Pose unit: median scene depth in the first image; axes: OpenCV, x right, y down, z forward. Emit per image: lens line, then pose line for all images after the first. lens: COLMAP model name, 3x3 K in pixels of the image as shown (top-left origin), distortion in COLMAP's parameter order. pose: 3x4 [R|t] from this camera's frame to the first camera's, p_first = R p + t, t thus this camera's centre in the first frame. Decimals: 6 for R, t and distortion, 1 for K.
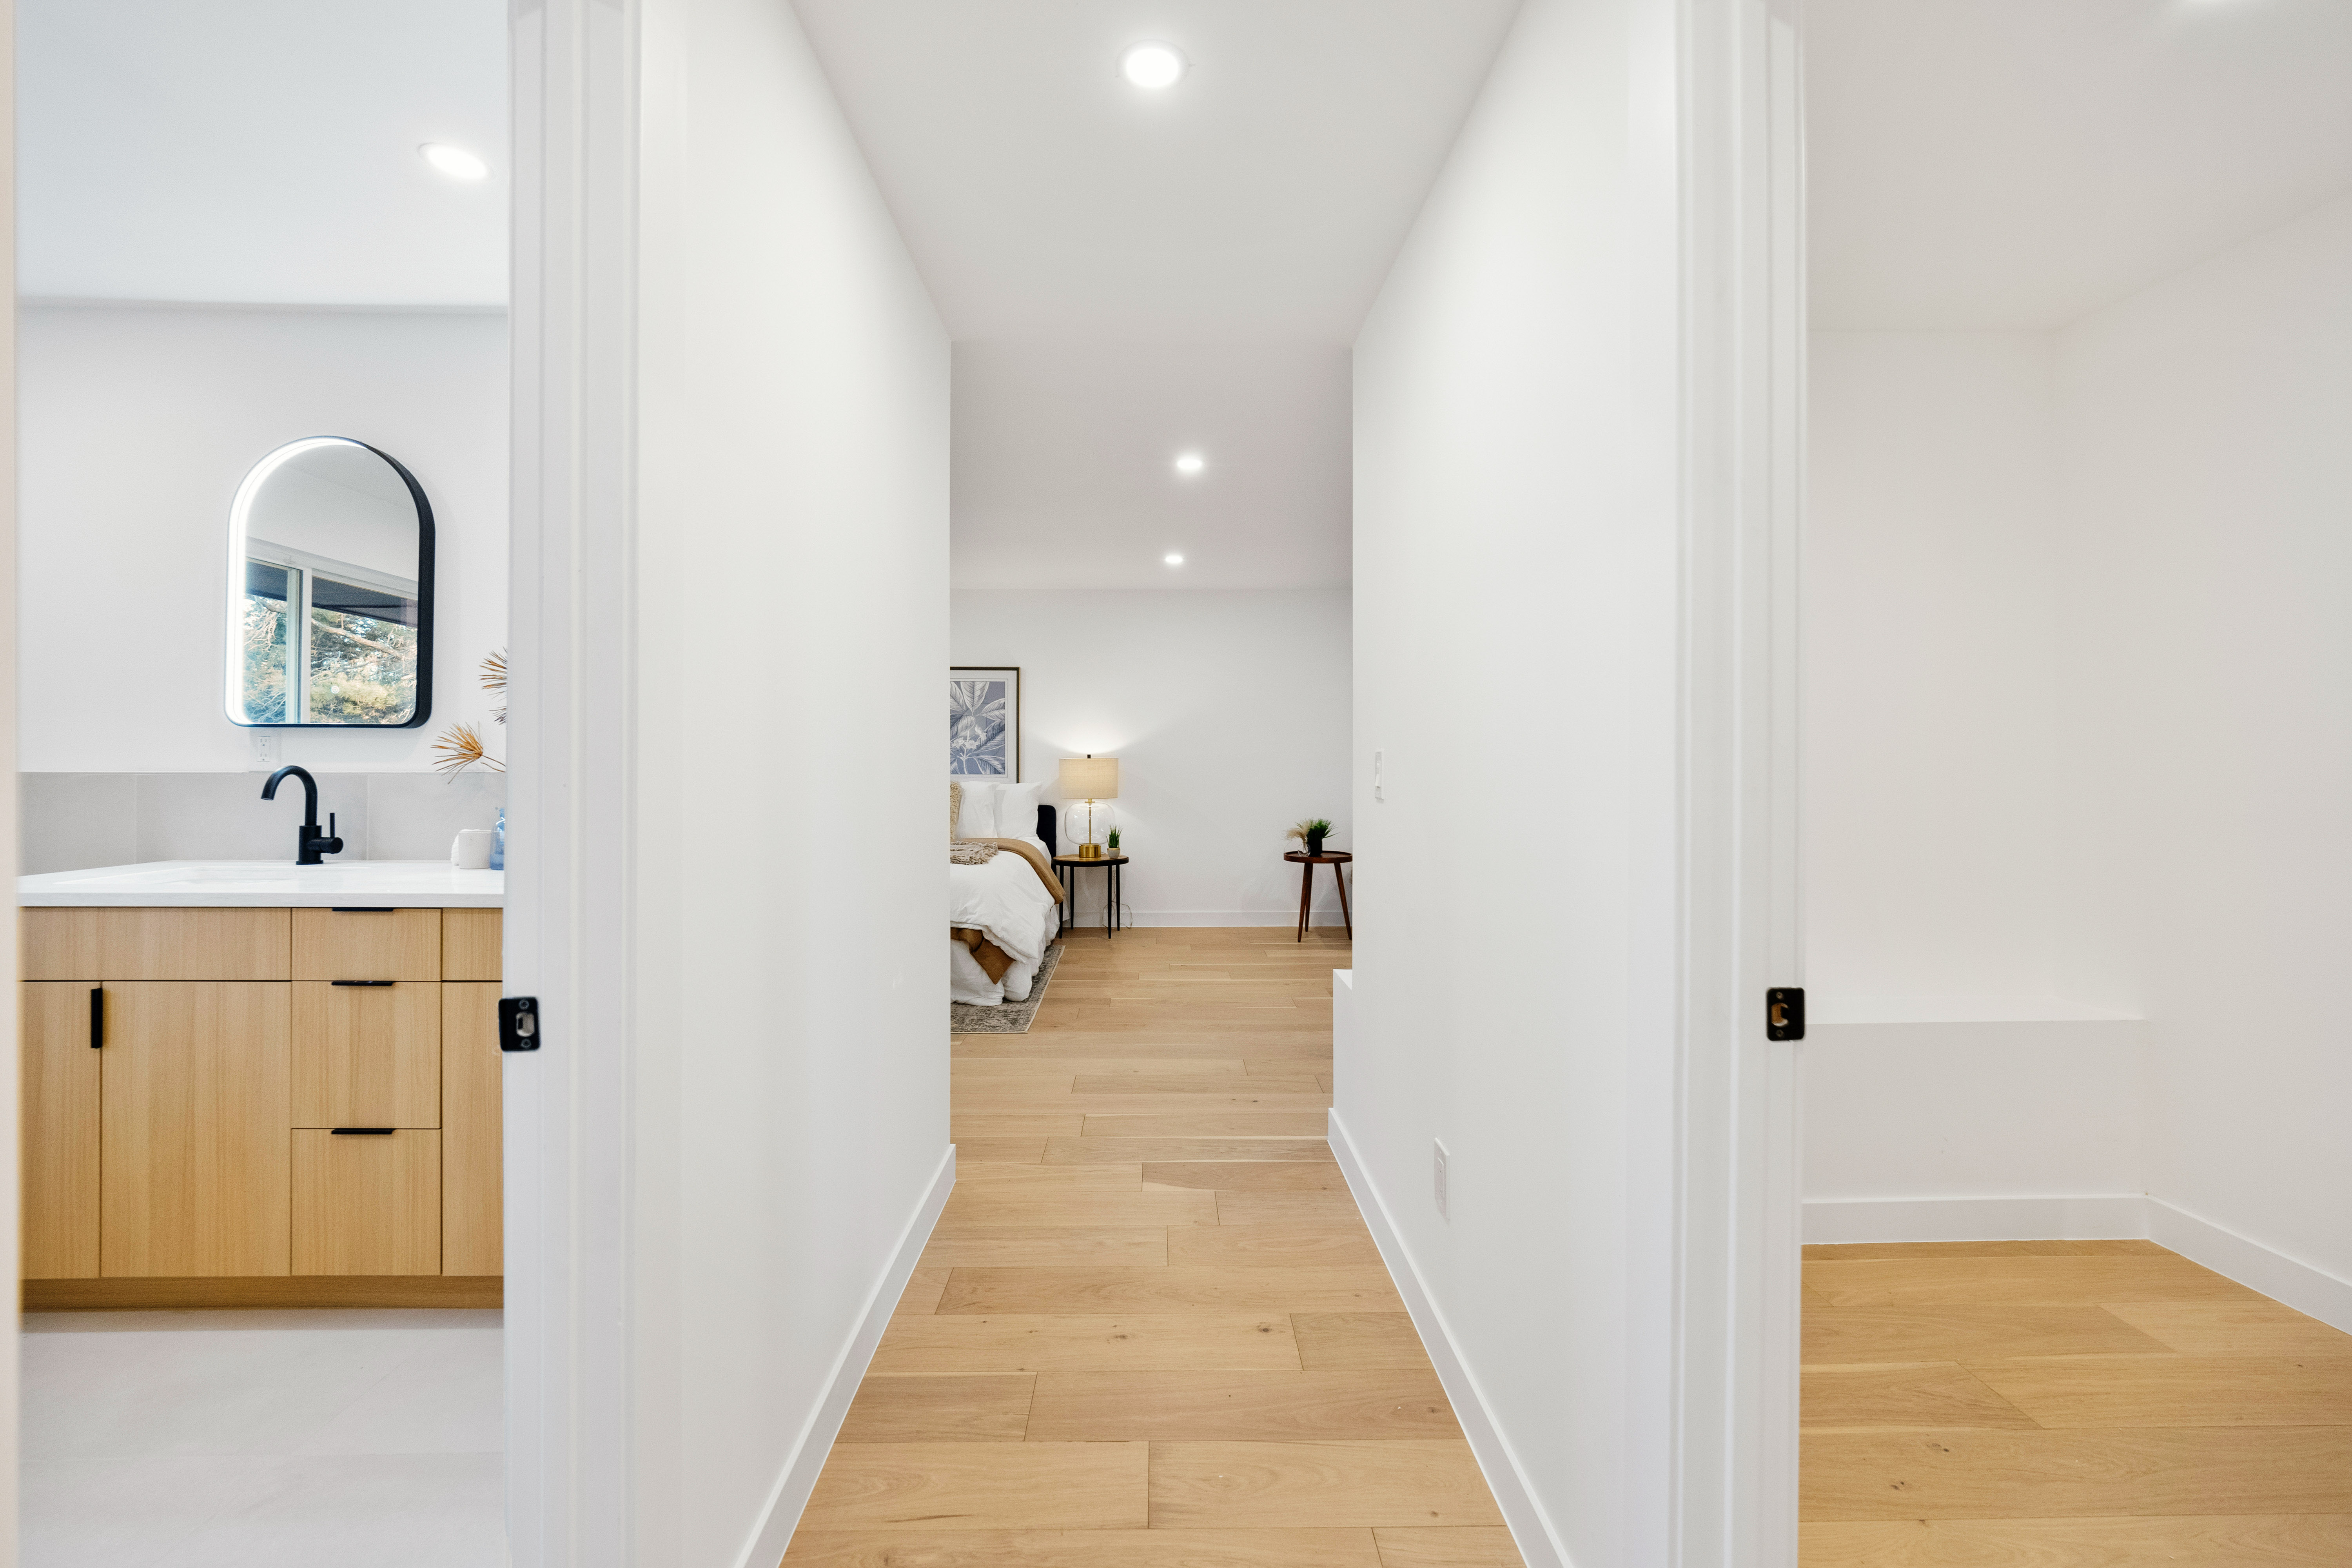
lens RADIAL K [[946.6, 0, 1180.8], [0, 946.6, 762.7], [0, 0, 1]] dist [-0.005453, 0.001292]
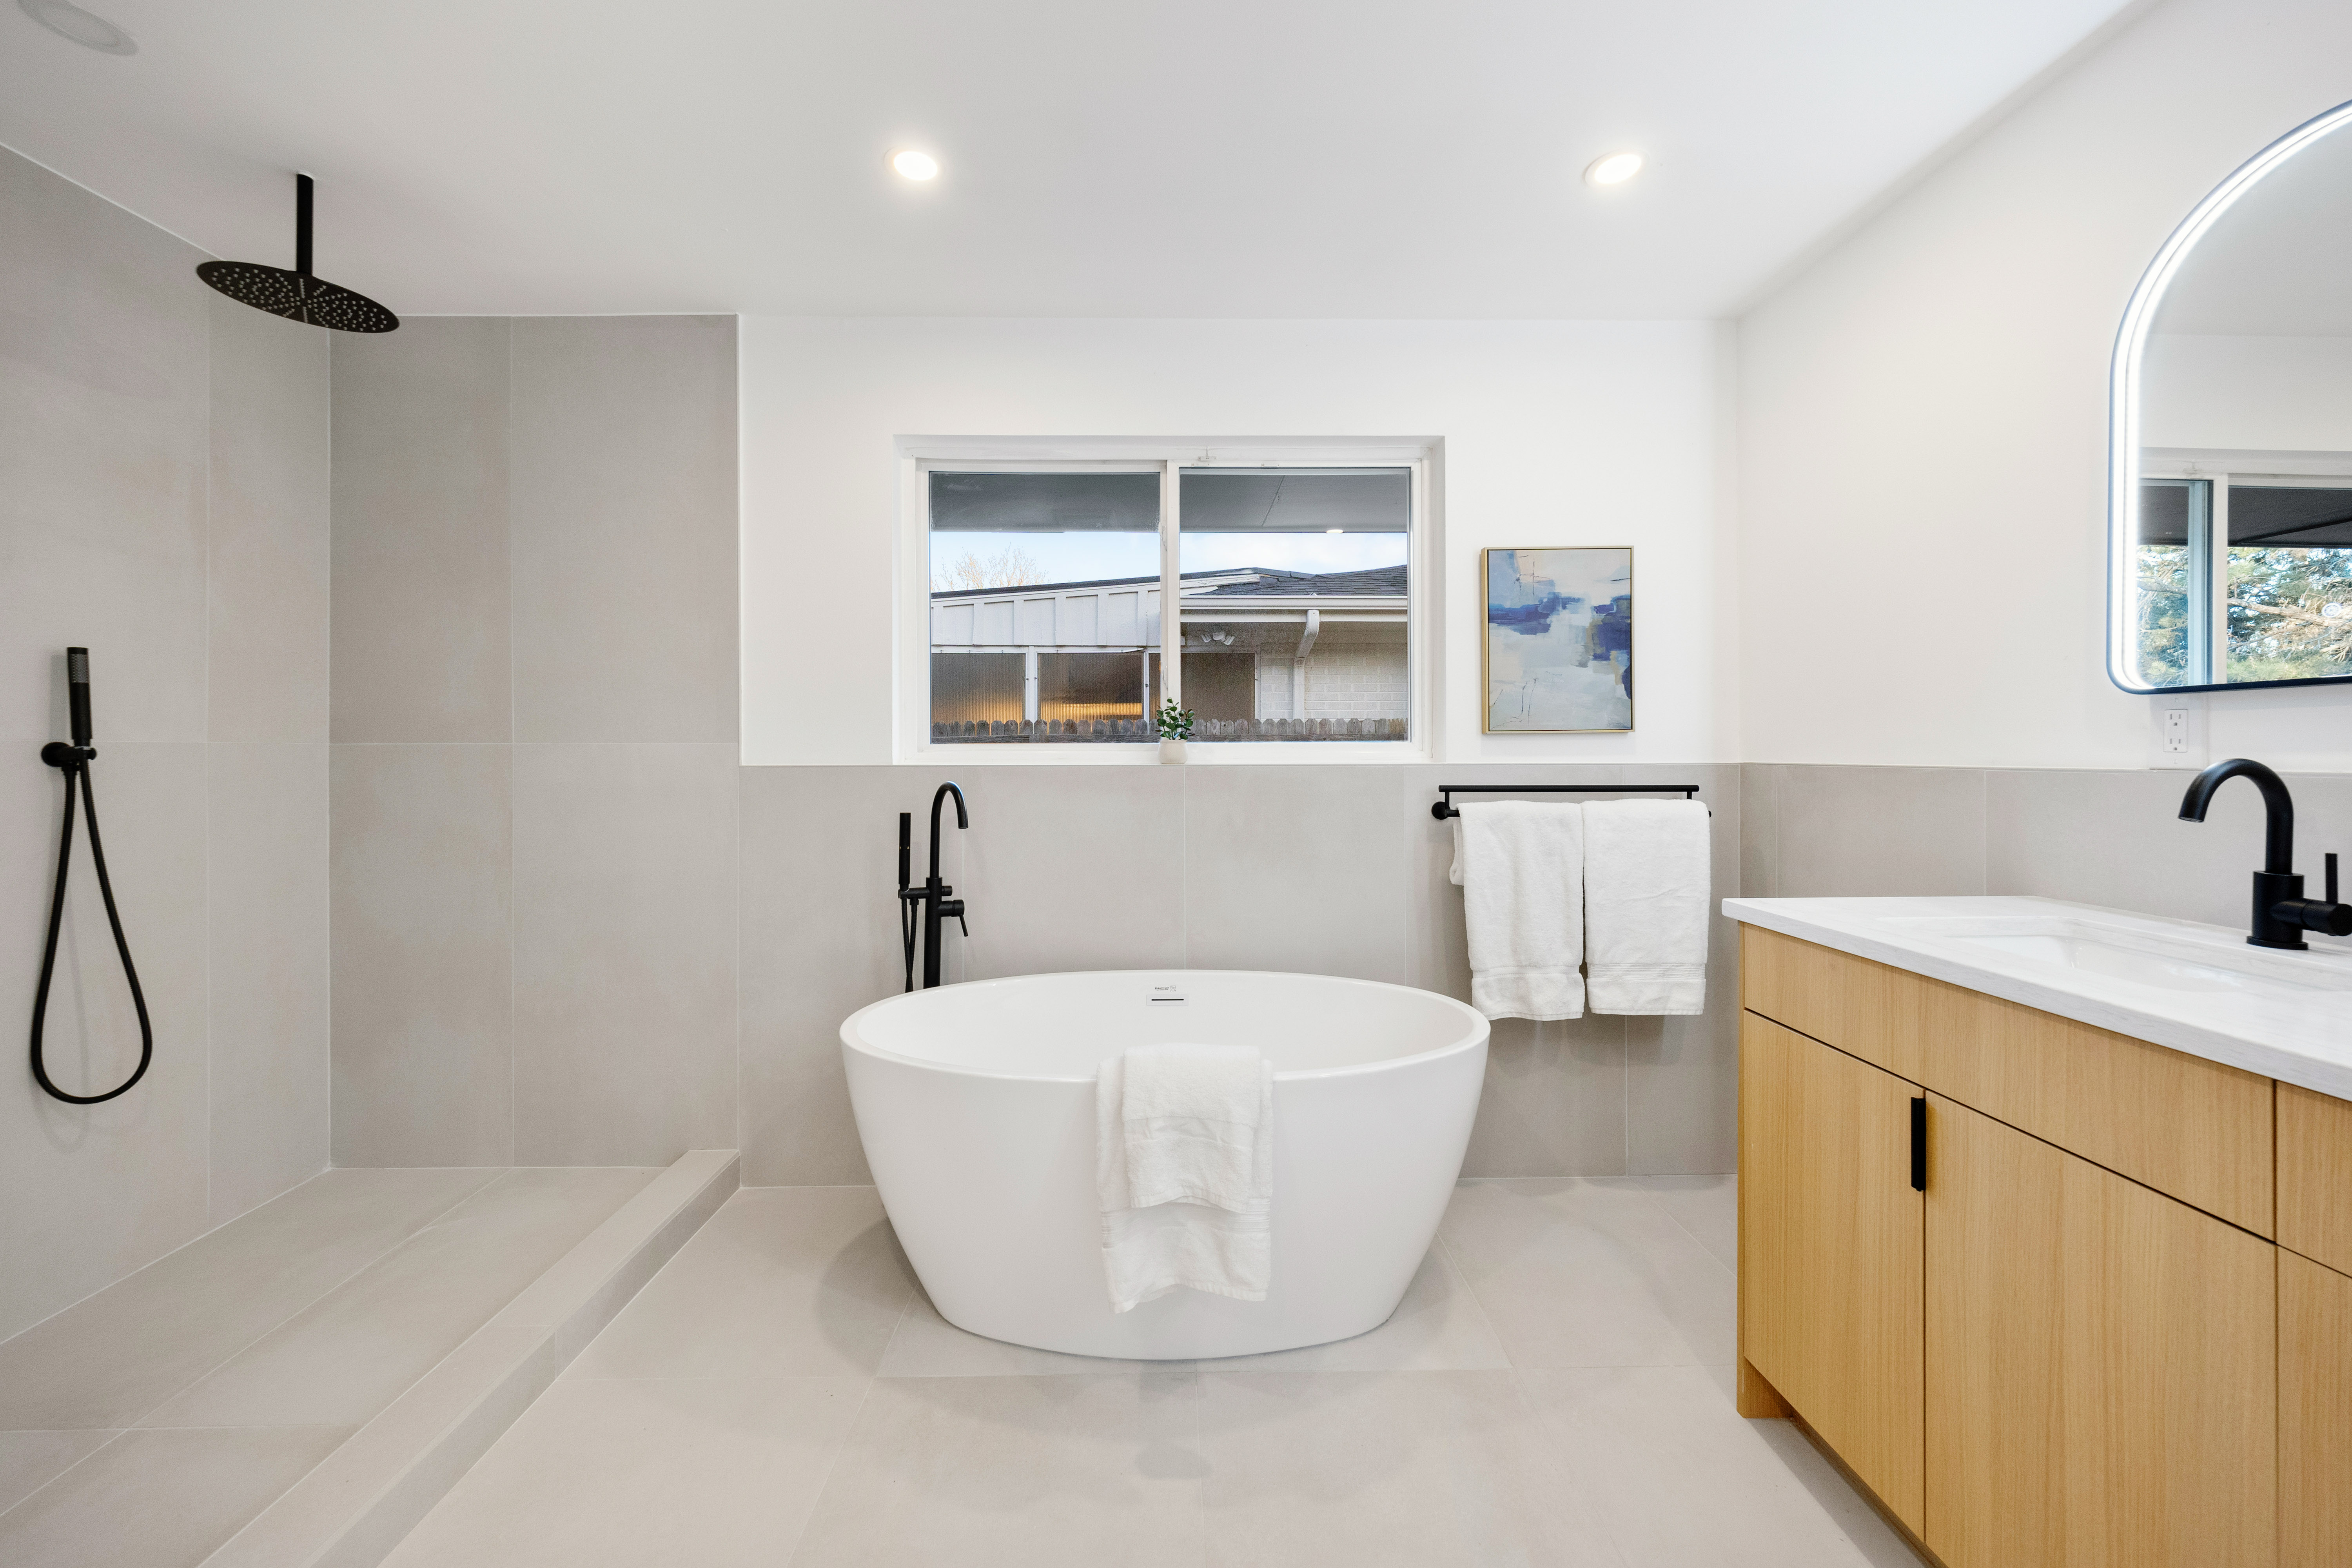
lens RADIAL K [[928.7, 0, 1154.8], [0, 928.7, 744.4], [0, 0, 1]] dist [-0.004351, 0.001277]
pose [[-0.015404, -0.008217, -0.999848, -0.490820], [-0.002761, 0.999963, -0.008176, 0.000940], [0.999878, 0.002635, -0.015426, 0.472374]]
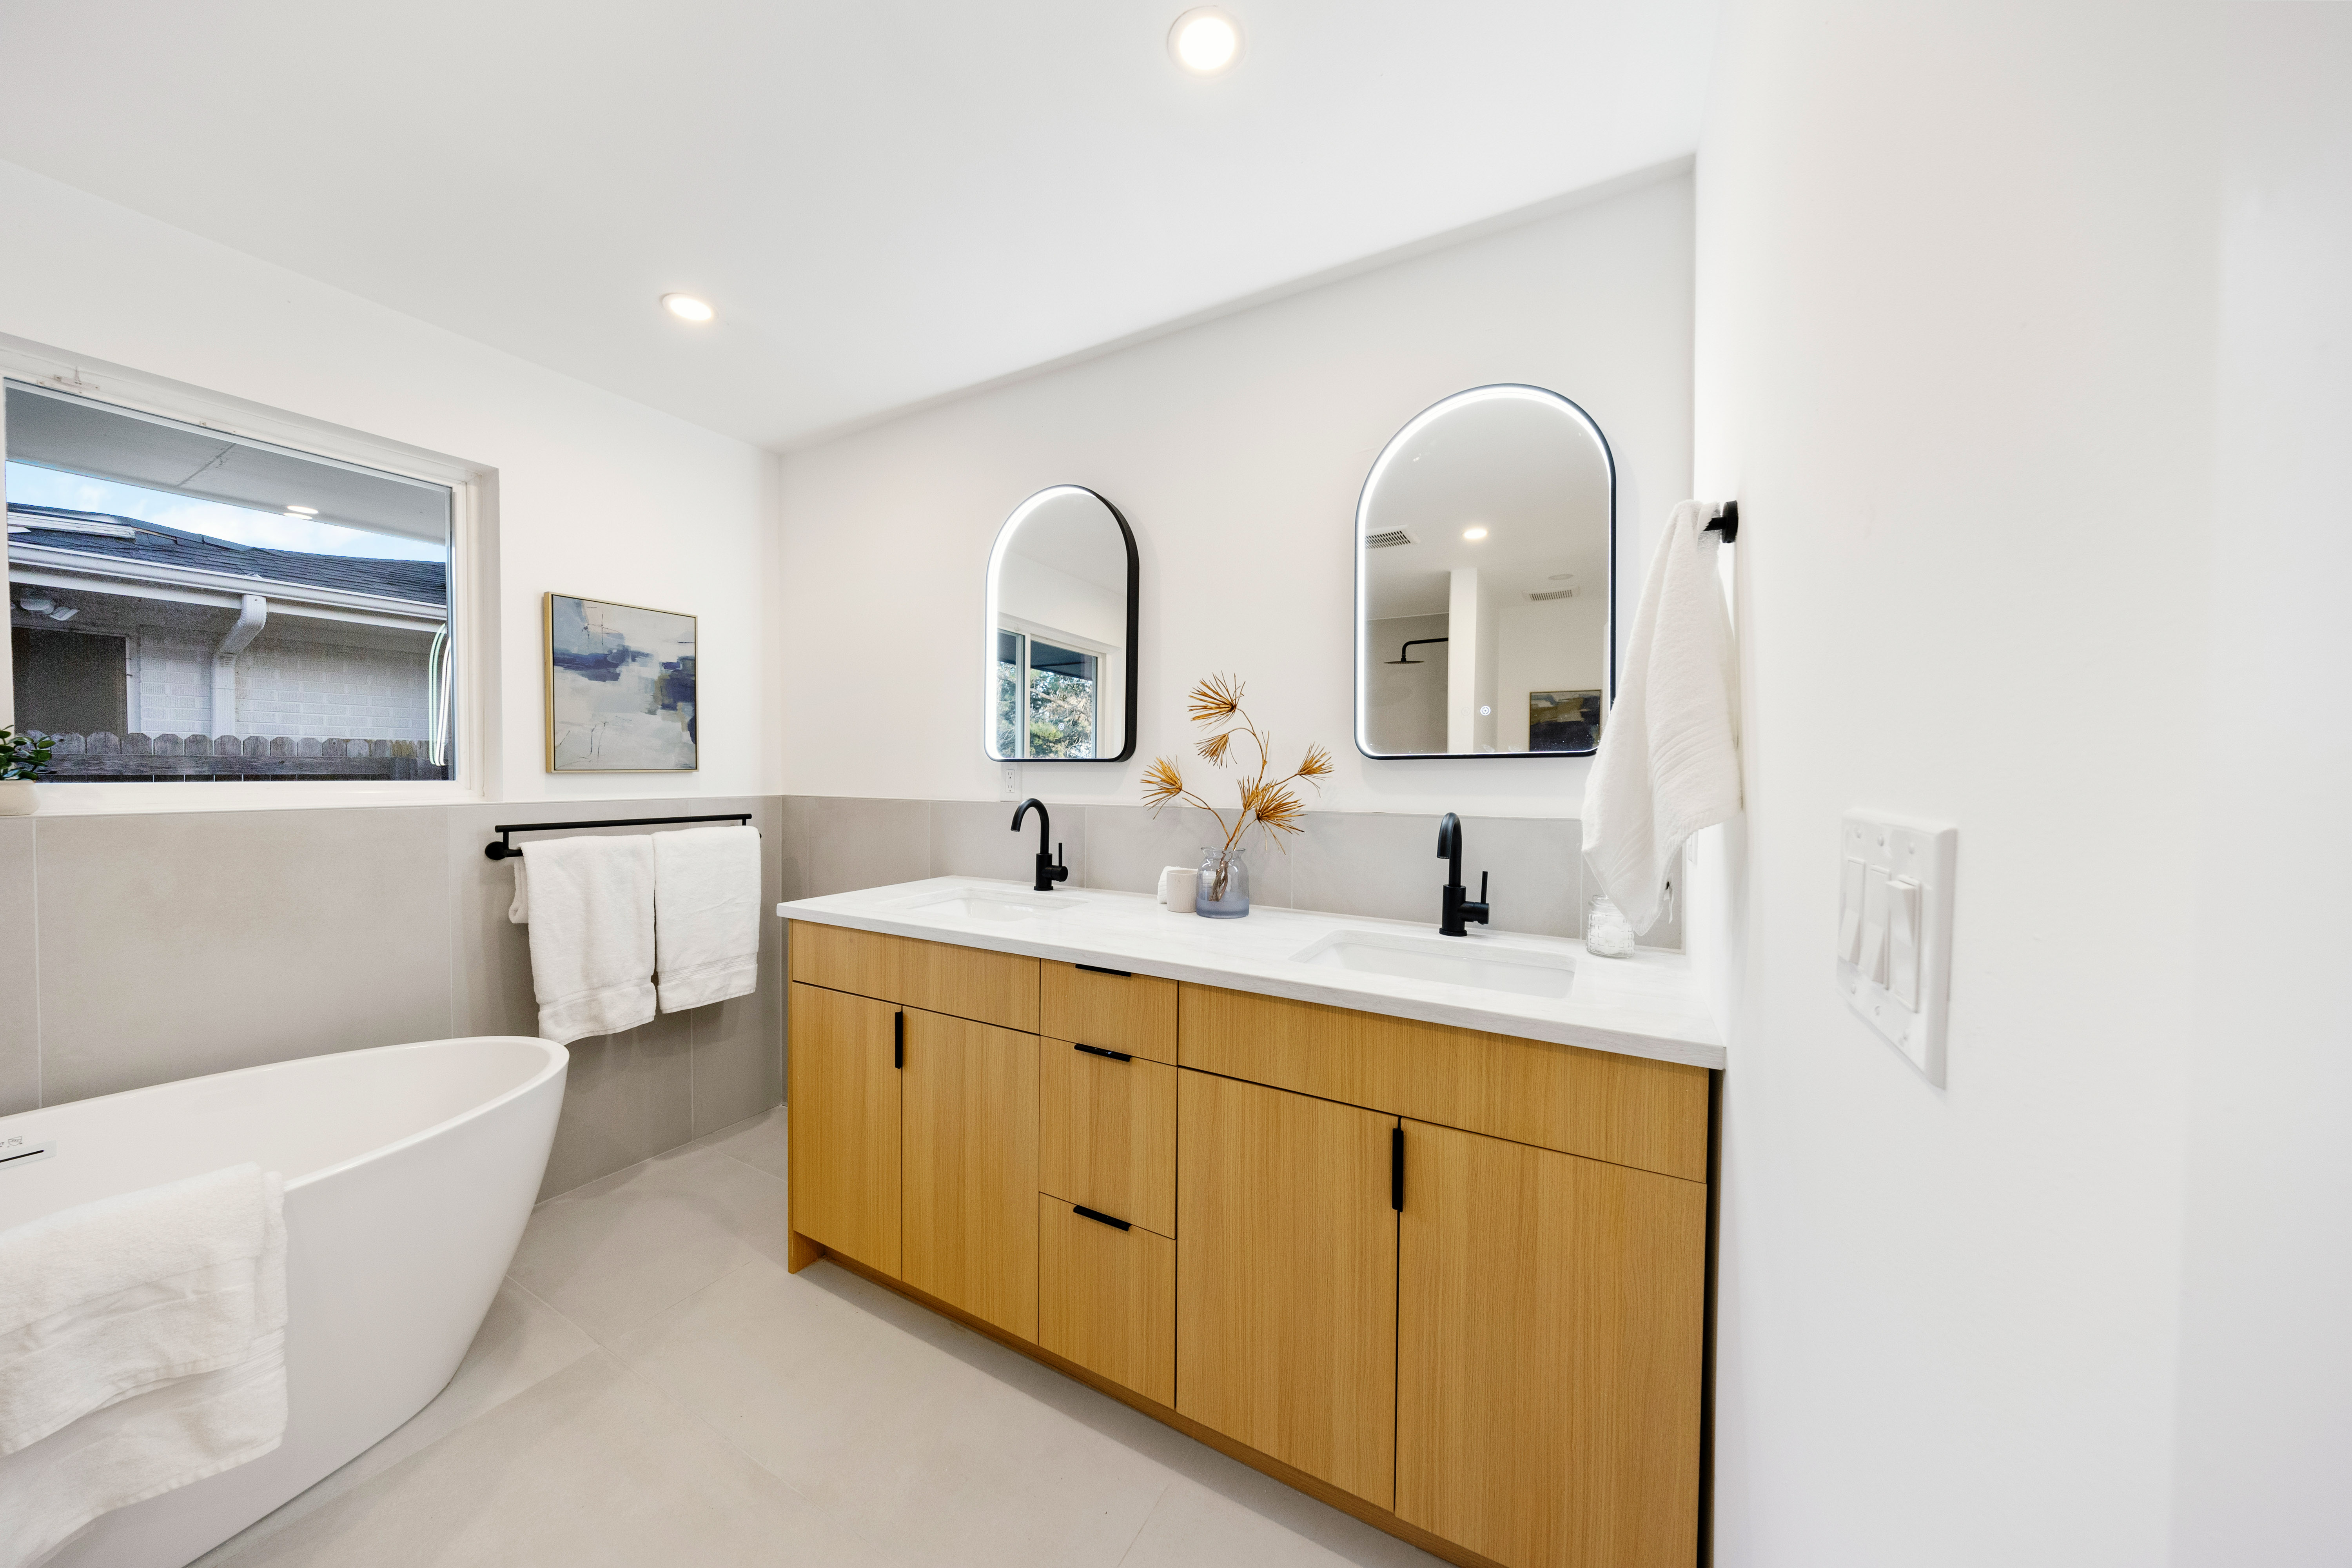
lens RADIAL K [[771.8, 0, 1197.5], [0, 771.8, 770.6], [0, 0, 1]] dist [-0.010338, 0.000073]
pose [[0.870820, 0.000235, -0.491603, -0.423073], [-0.002230, 0.999991, -0.003472, -0.030769], [0.491598, 0.004120, 0.870813, 0.401305]]
